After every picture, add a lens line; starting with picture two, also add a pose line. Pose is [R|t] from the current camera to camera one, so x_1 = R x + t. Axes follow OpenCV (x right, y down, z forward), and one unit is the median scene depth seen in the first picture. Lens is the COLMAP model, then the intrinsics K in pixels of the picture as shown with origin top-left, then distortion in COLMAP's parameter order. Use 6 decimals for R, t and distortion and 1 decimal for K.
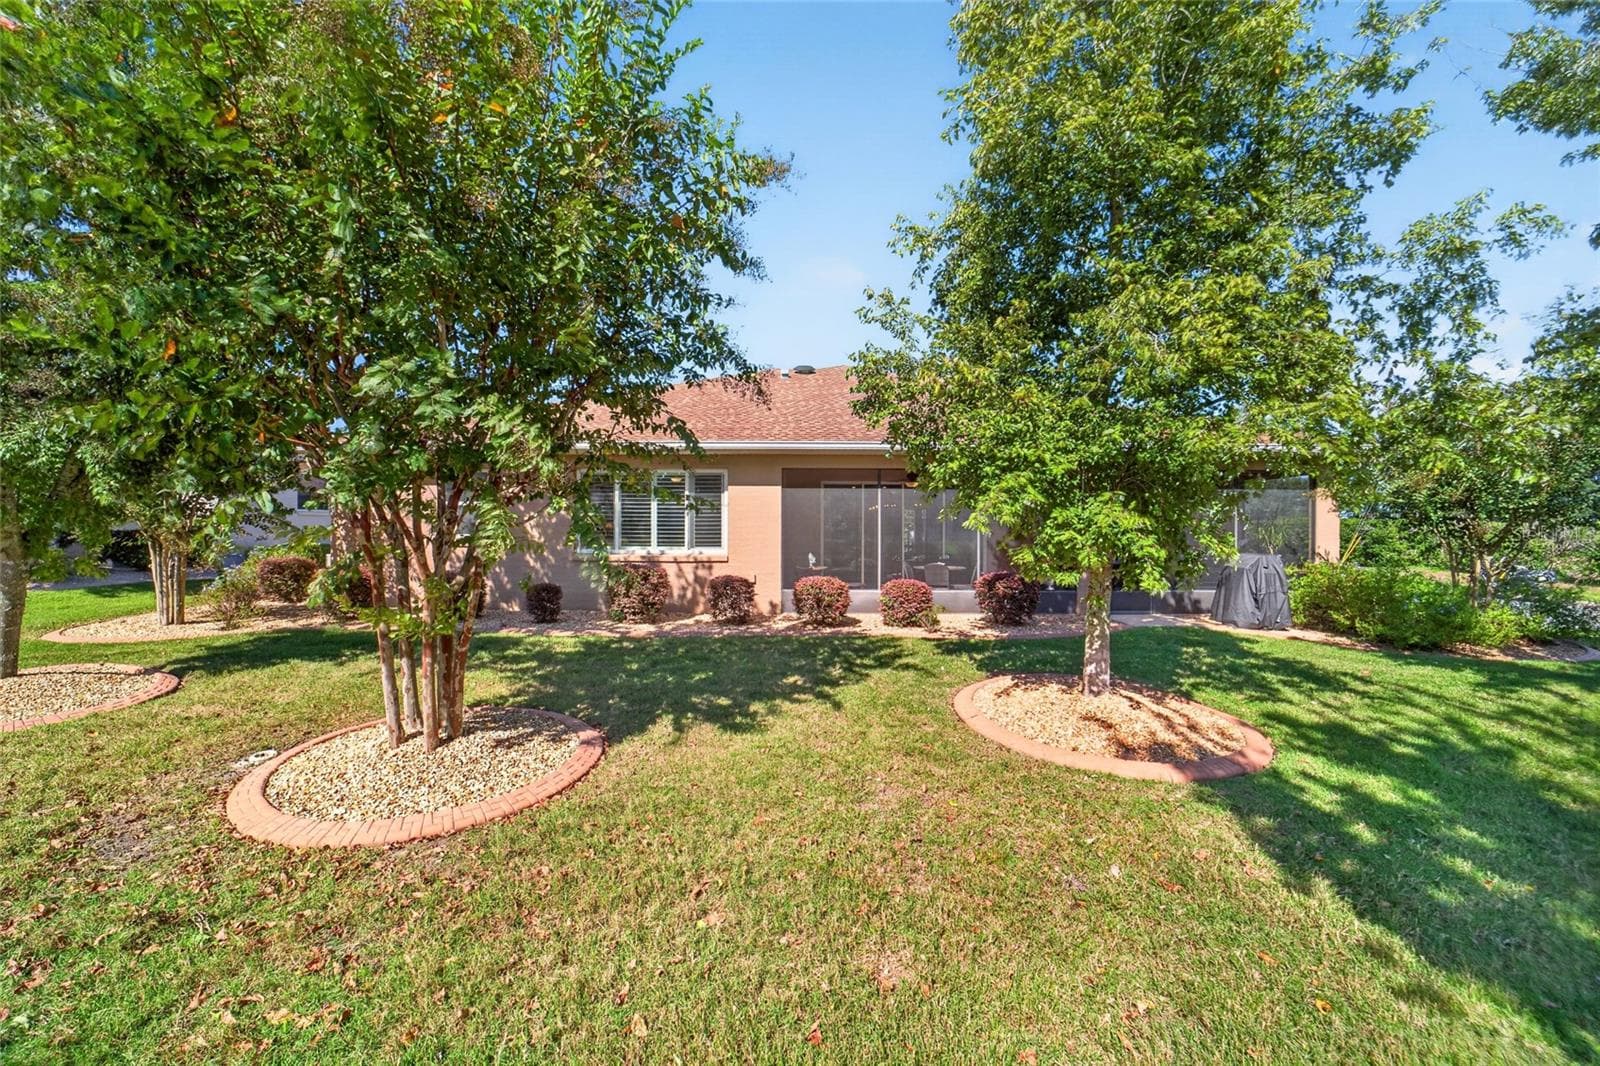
lens RADIAL K [[611.4, 0, 800.5], [0, 611.4, 539.3], [0, 0, 1]] dist [-0.039549, 0.009472]
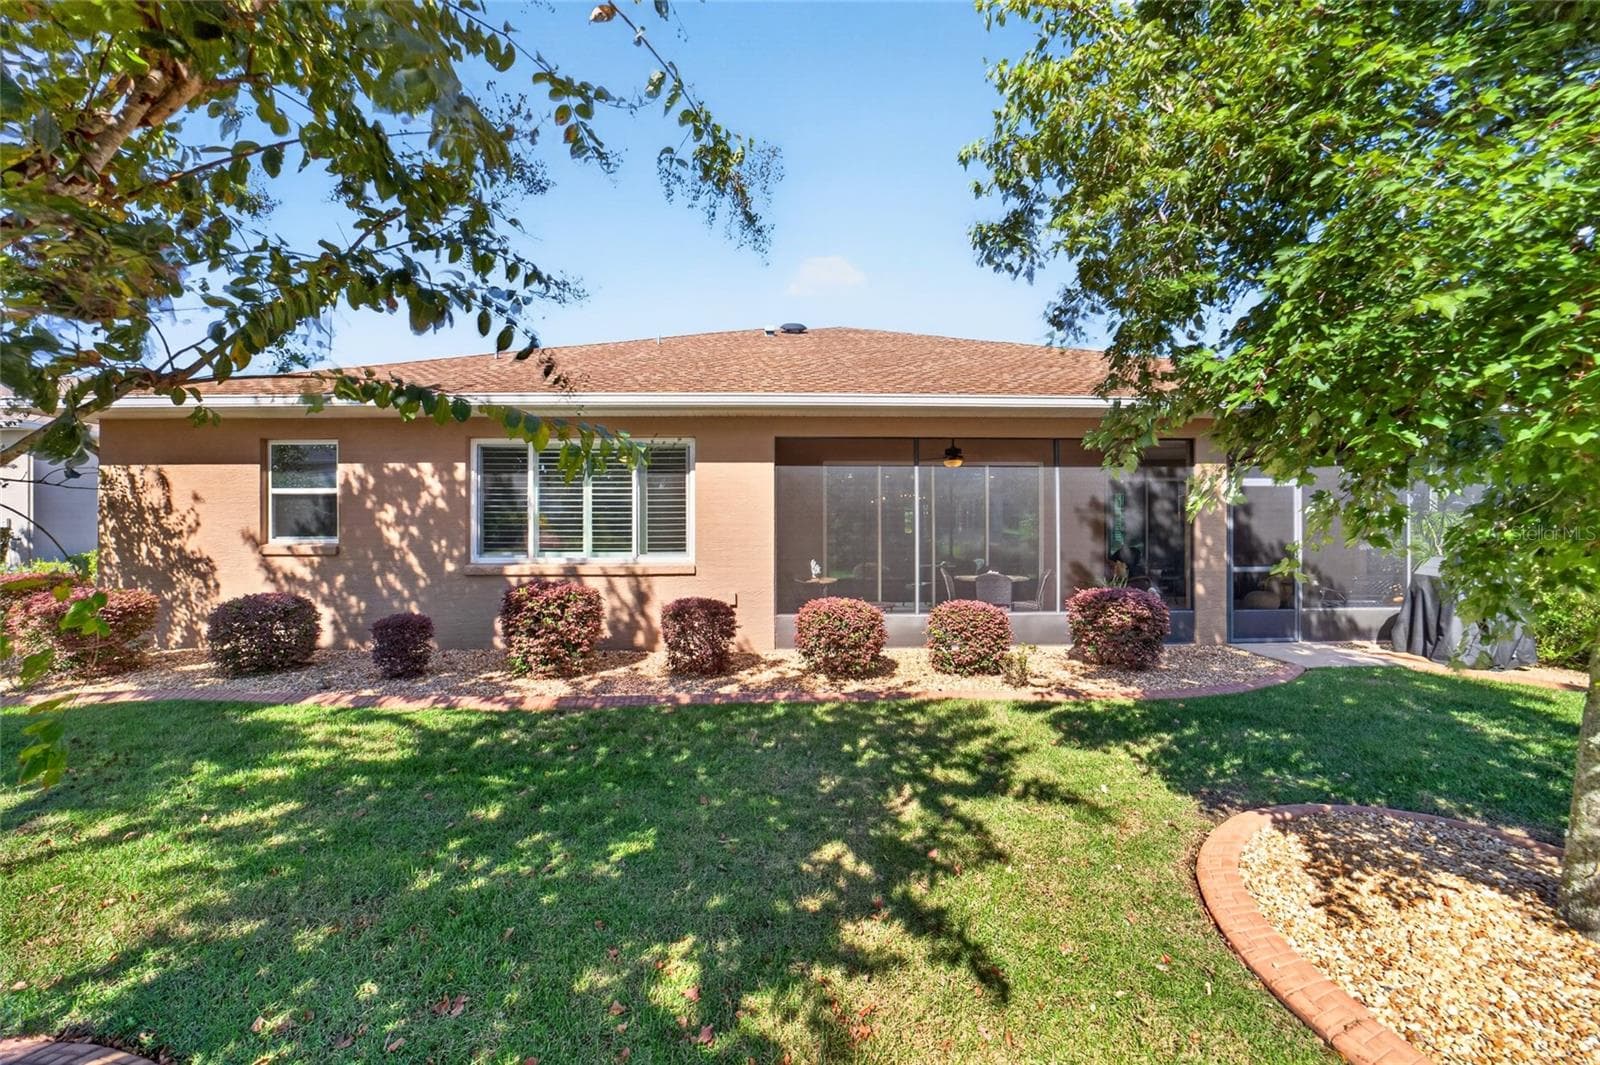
lens RADIAL K [[611.4, 0, 800.5], [0, 611.4, 538.8], [0, 0, 1]] dist [-0.039549, 0.009472]
pose [[0.999238, -0.005262, 0.038683, -0.029918], [0.005230, 0.999986, 0.000949, -0.002641], [-0.038687, -0.000746, 0.999251, 0.337351]]
